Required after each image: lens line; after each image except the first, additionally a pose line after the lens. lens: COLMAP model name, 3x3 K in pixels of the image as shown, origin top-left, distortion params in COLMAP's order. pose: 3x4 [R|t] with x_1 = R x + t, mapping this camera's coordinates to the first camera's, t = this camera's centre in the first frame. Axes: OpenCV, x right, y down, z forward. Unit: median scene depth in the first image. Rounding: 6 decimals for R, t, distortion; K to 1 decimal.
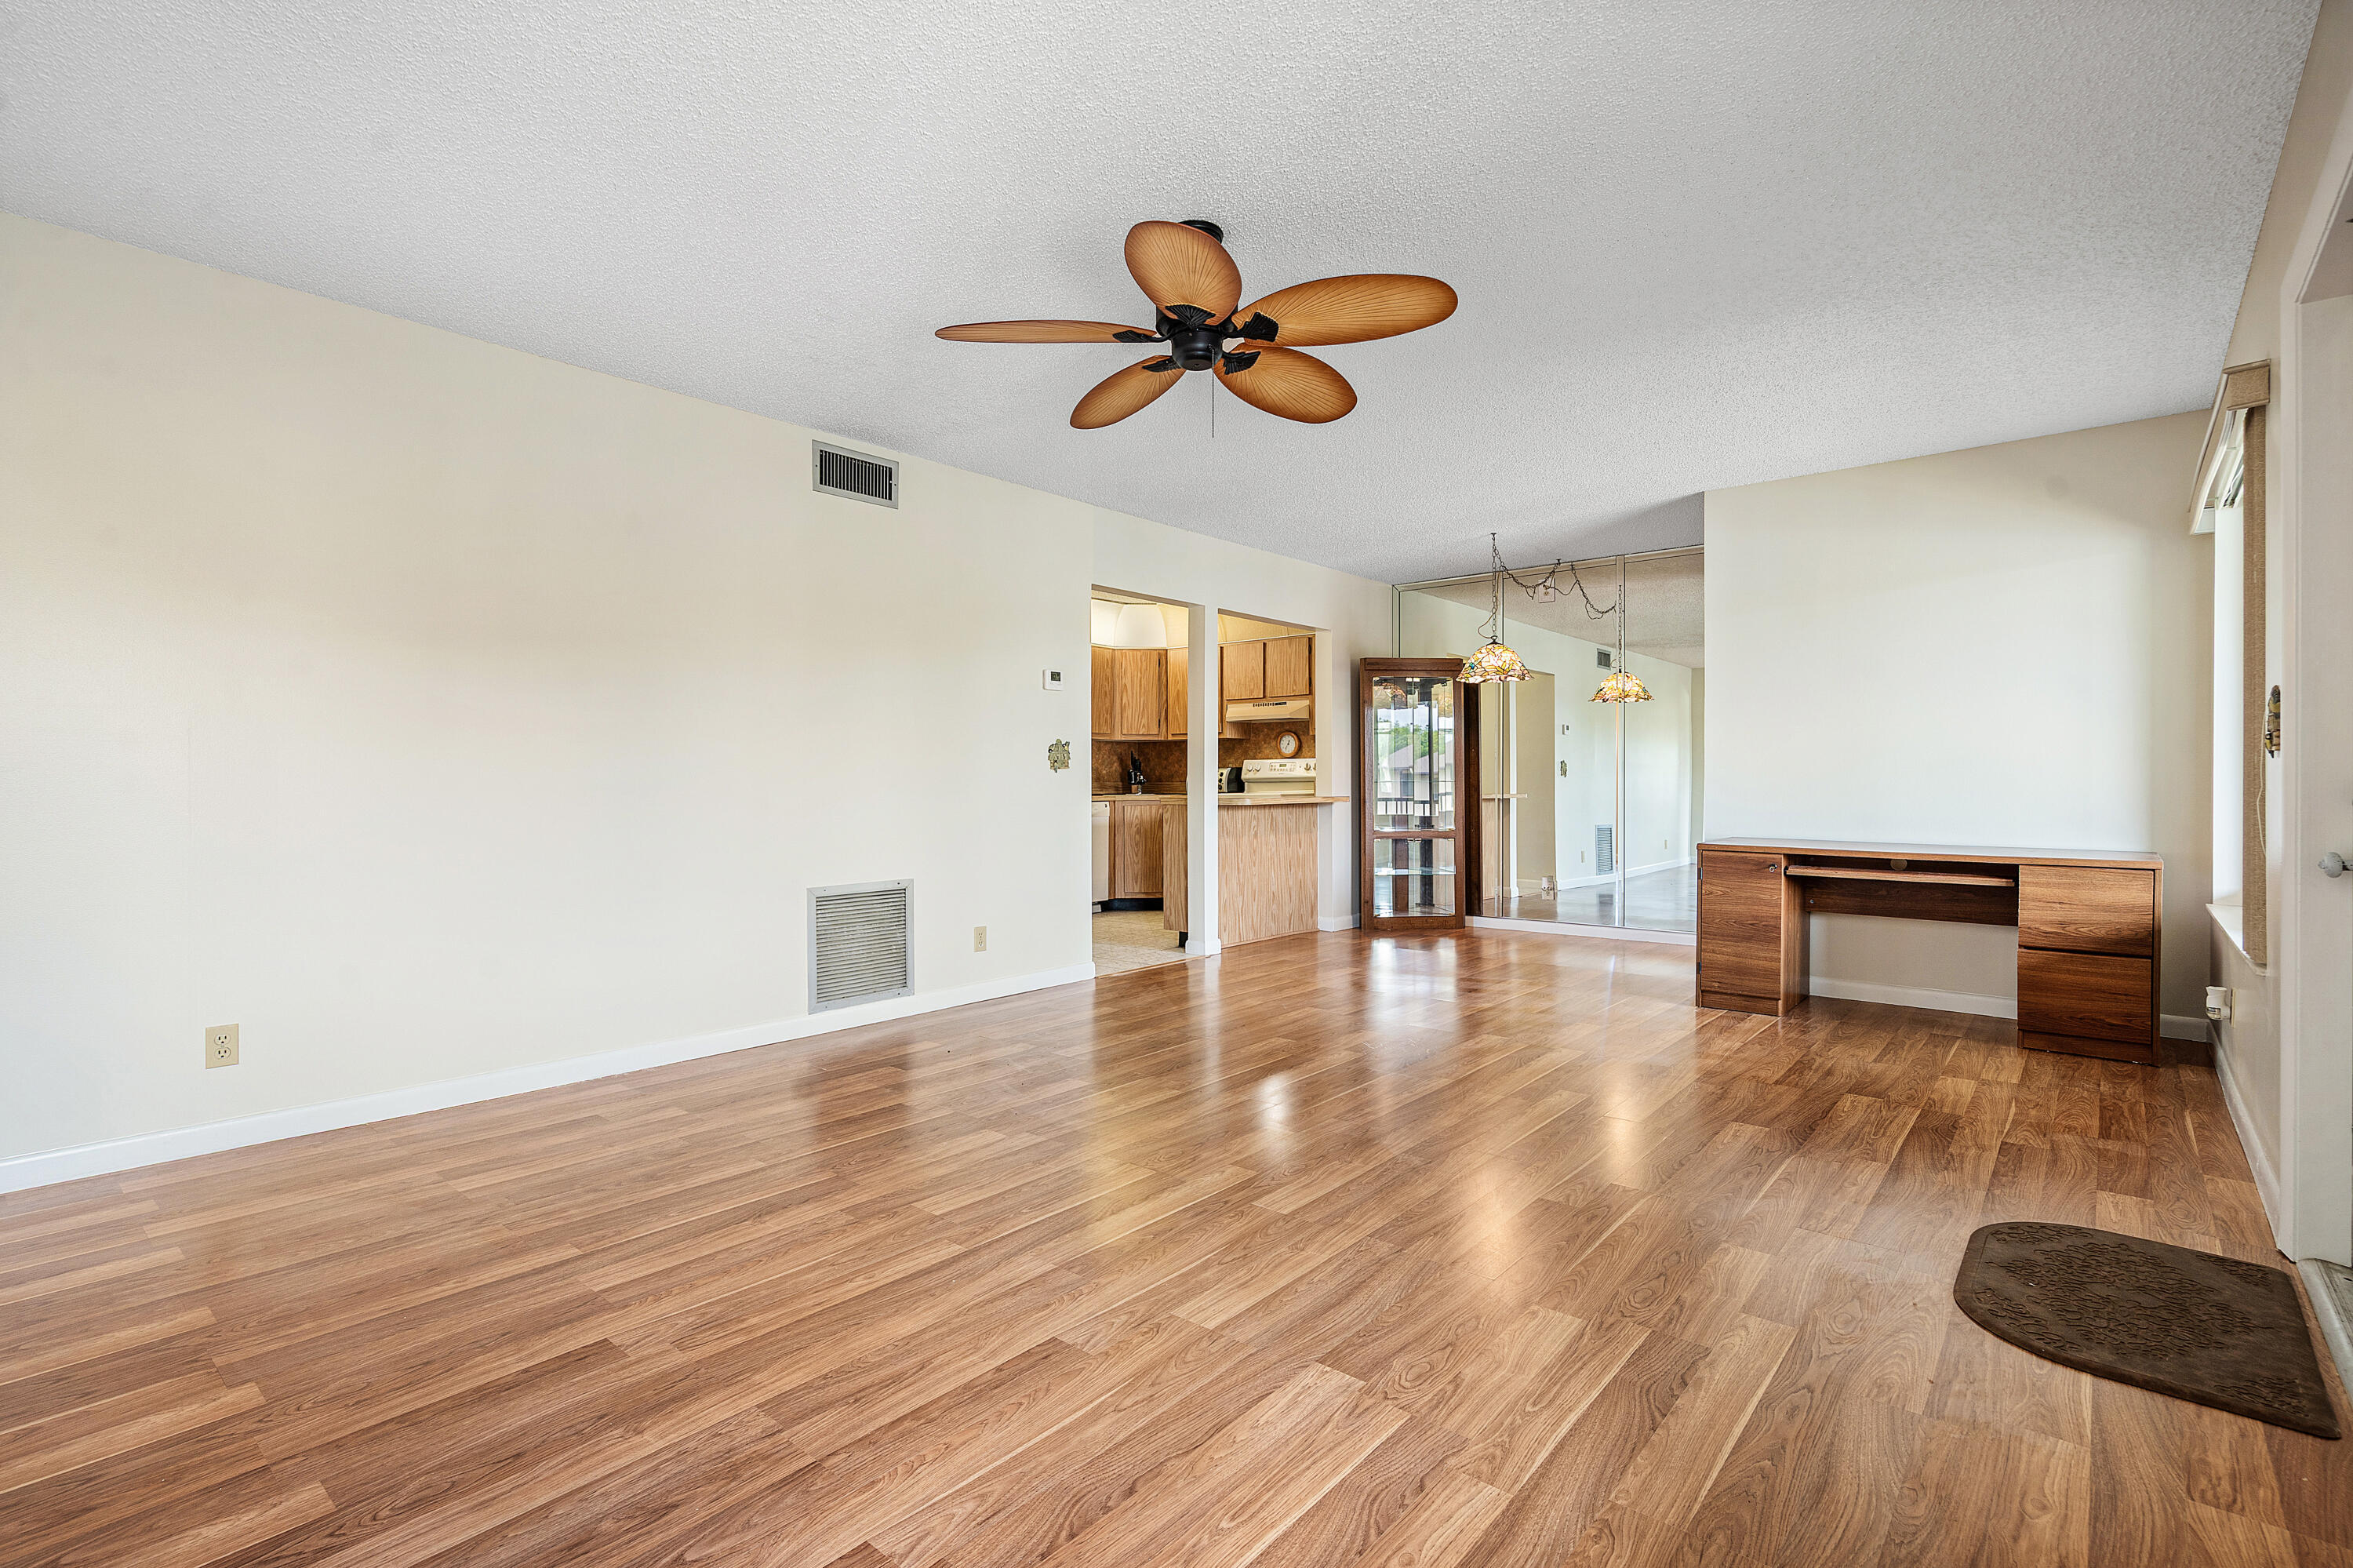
lens RADIAL K [[1083.4, 0, 1150.3], [0, 1083.4, 772.6], [0, 0, 1]] dist [-0.004063, 0.001131]
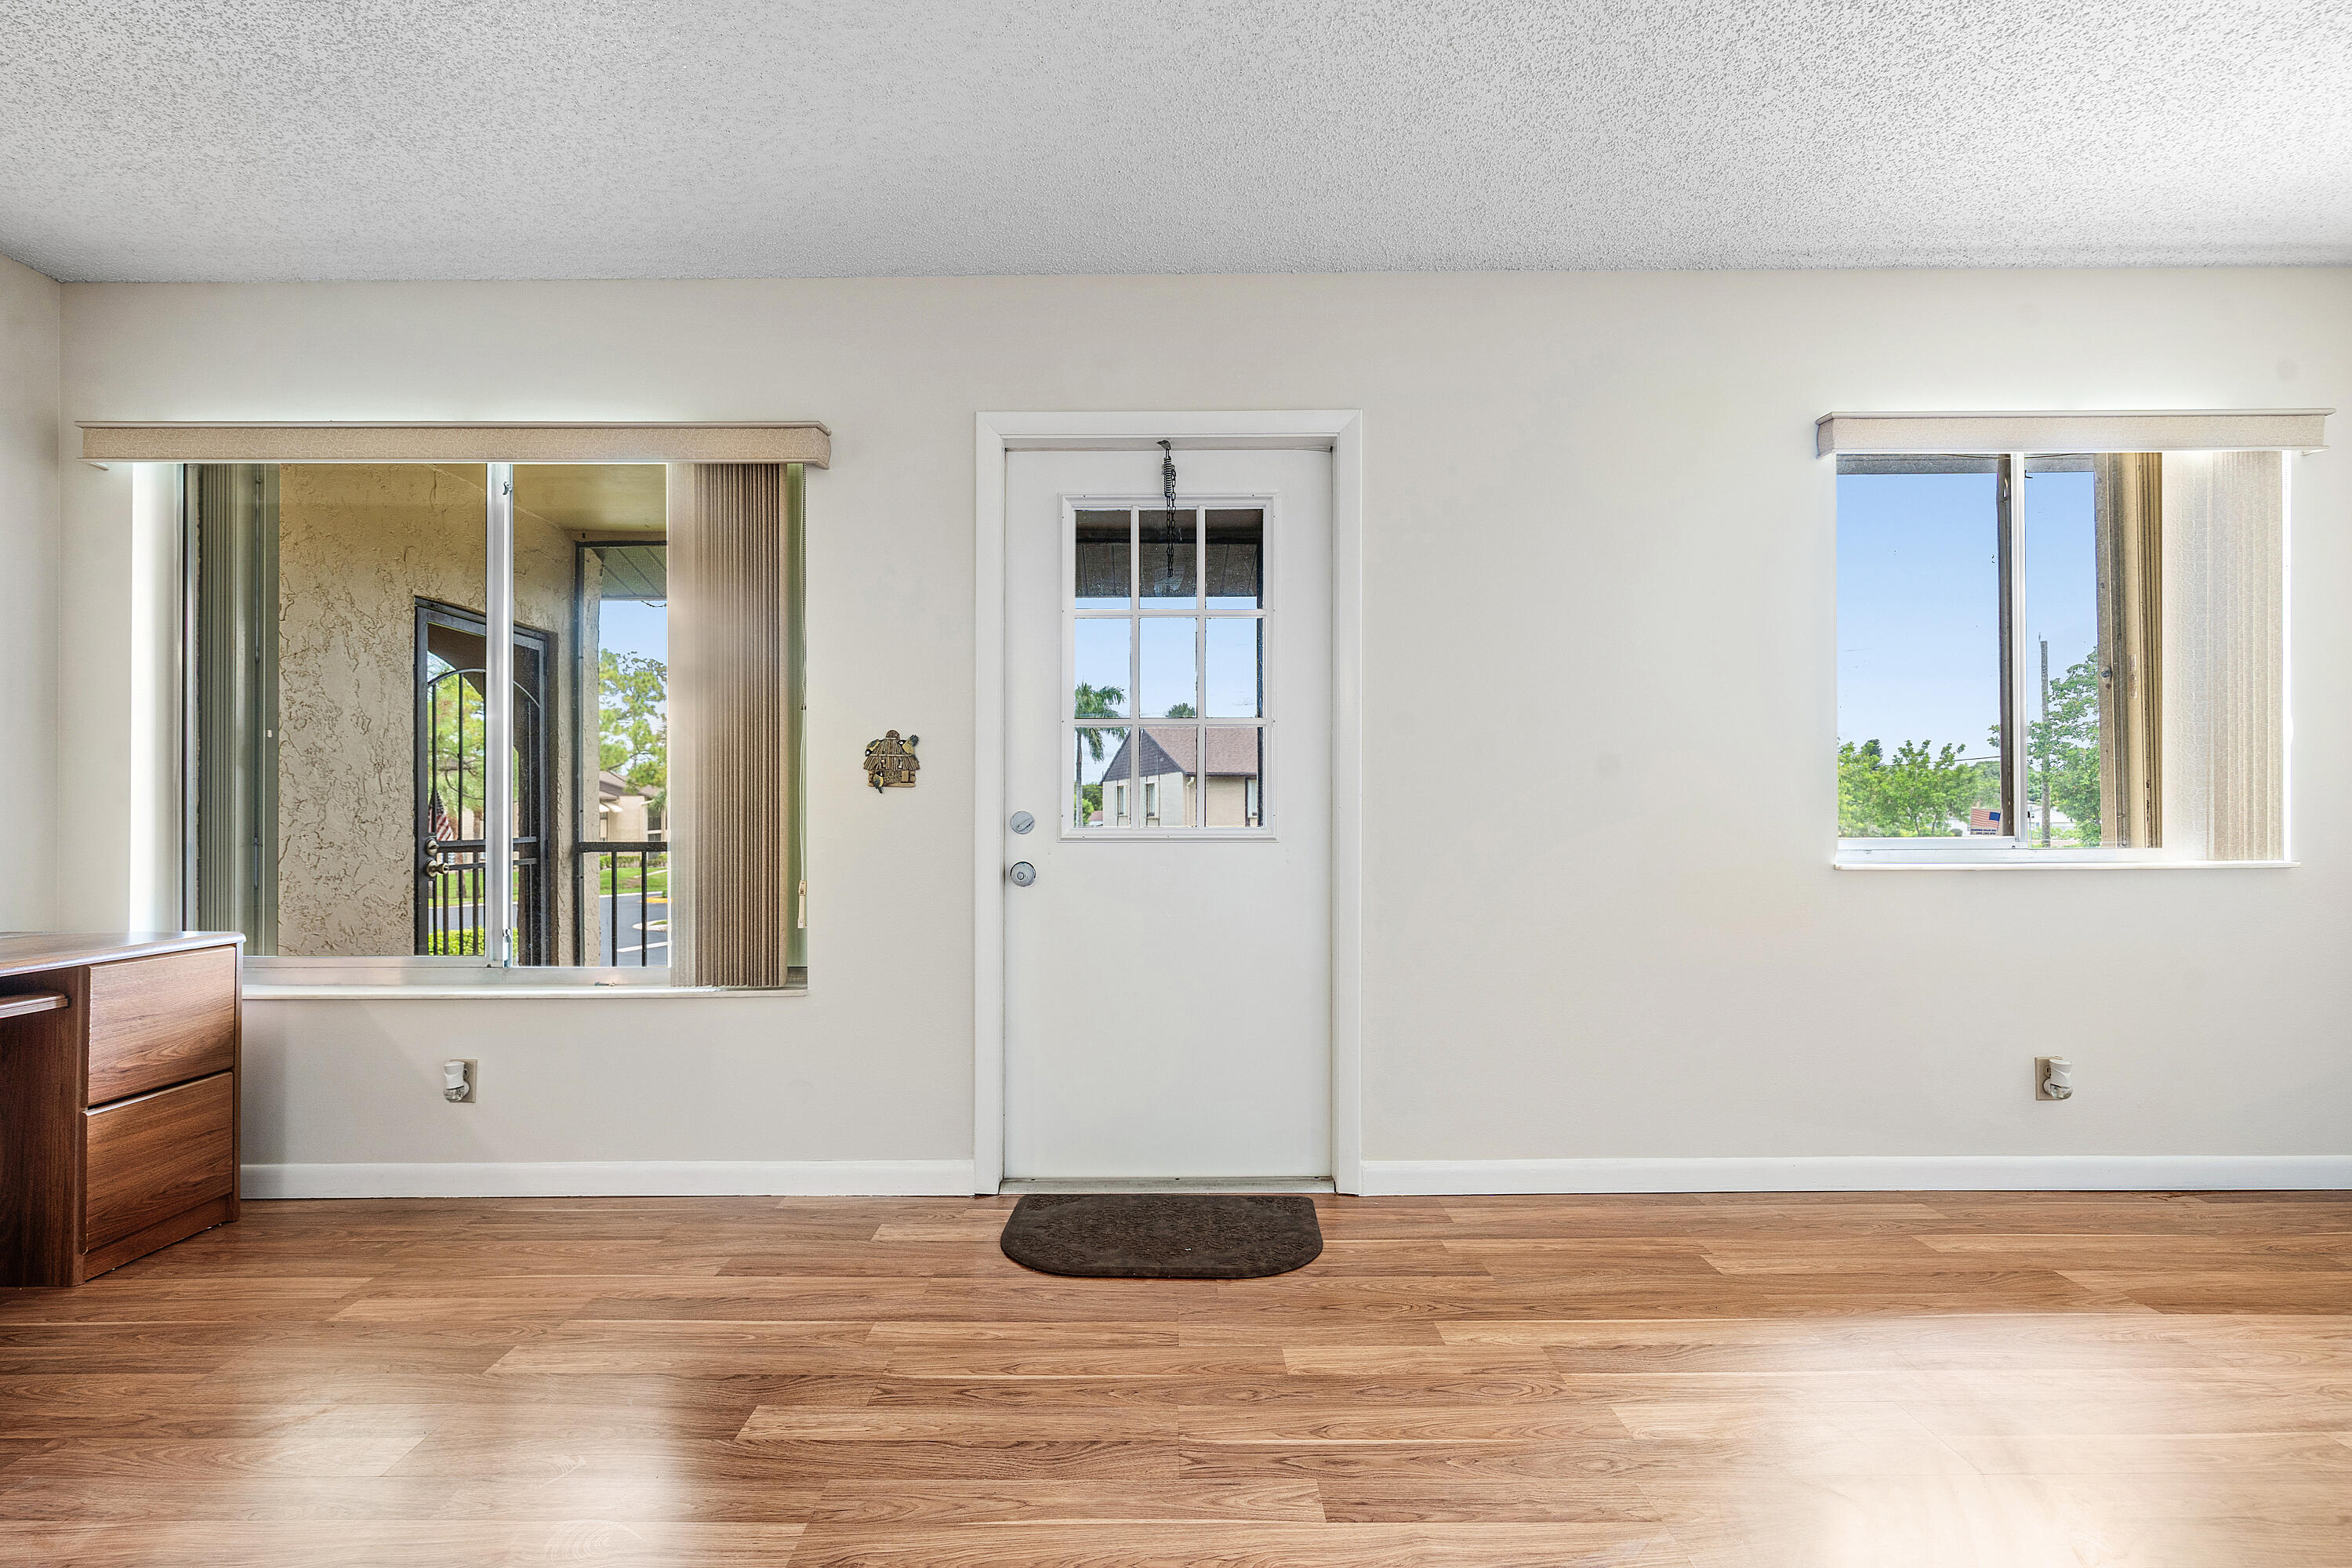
lens RADIAL K [[1082.9, 0, 1134.8], [0, 1082.9, 807.2], [0, 0, 1]] dist [-0.004063, 0.001131]
pose [[-0.650056, 0.010503, 0.759813, -0.005368], [0.000782, 0.999913, -0.013153, 0.006369], [-0.759886, -0.007956, -0.650008, 0.831912]]
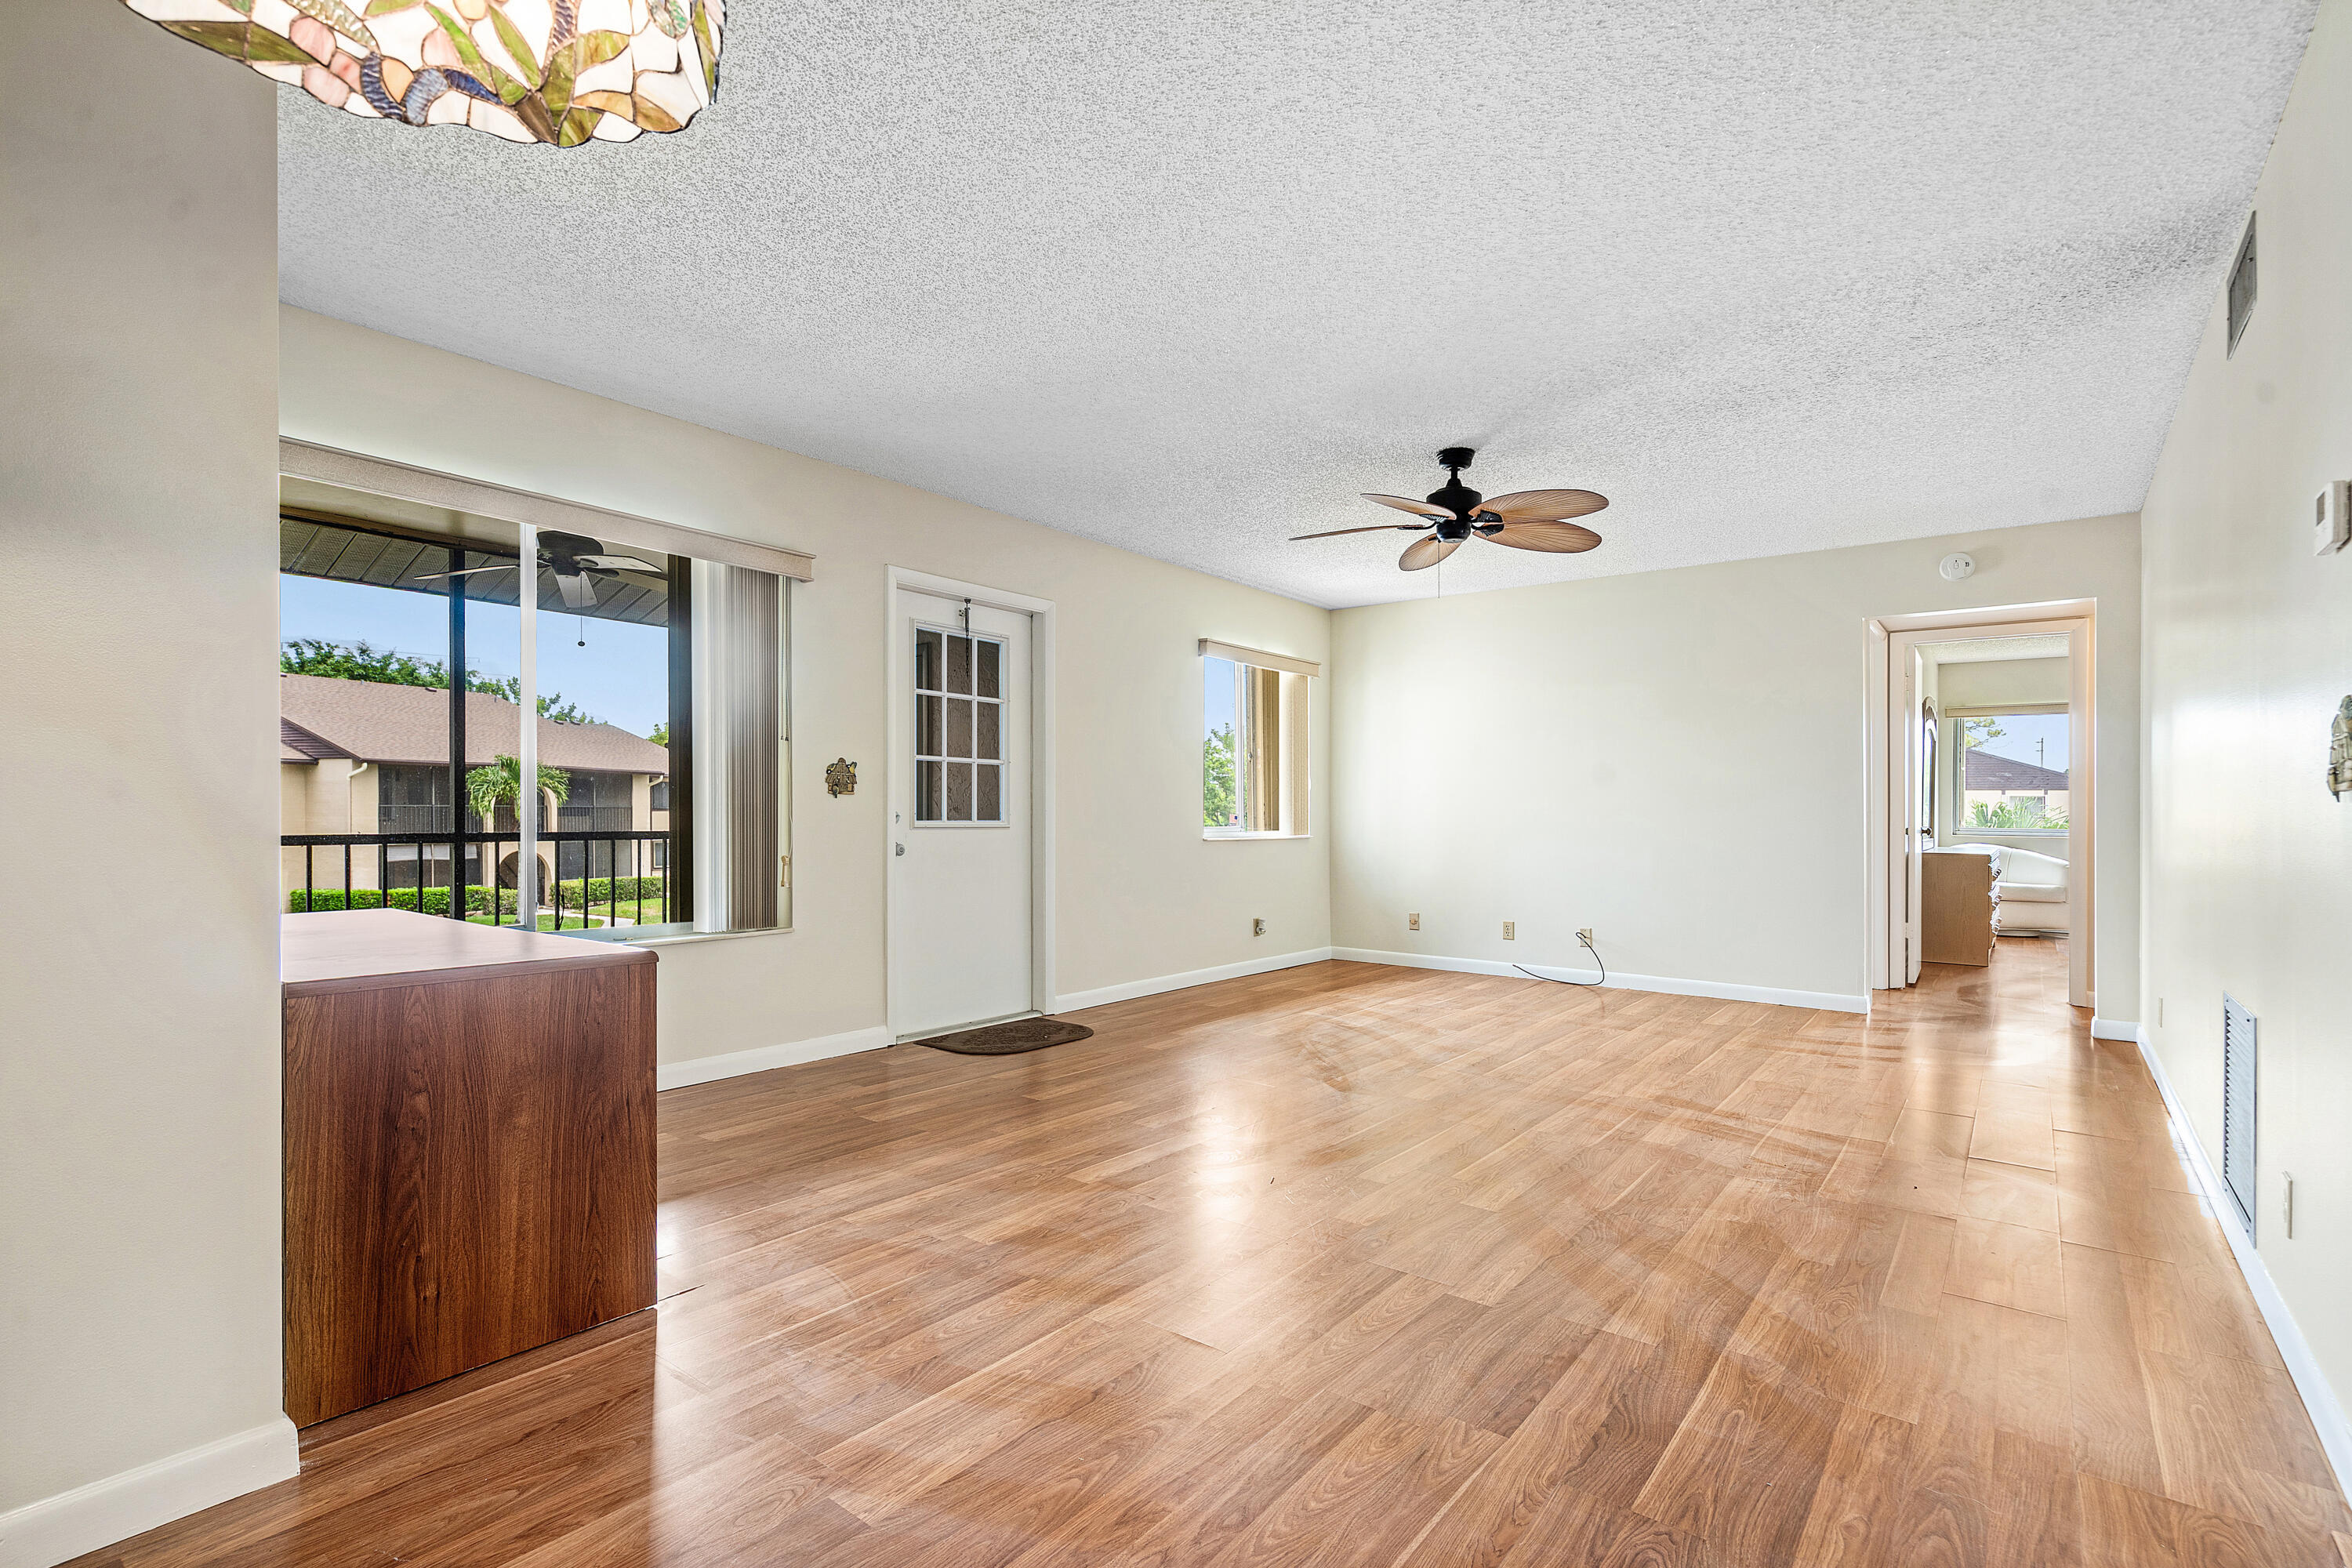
lens RADIAL K [[1082.9, 0, 1159.9], [0, 1082.9, 801.1], [0, 0, 1]] dist [-0.004063, 0.001131]
pose [[-0.999258, -0.006355, -0.037980, 0.312908], [-0.005641, 0.999806, -0.018897, 0.009349], [0.038093, -0.018669, -0.999100, 1.515654]]
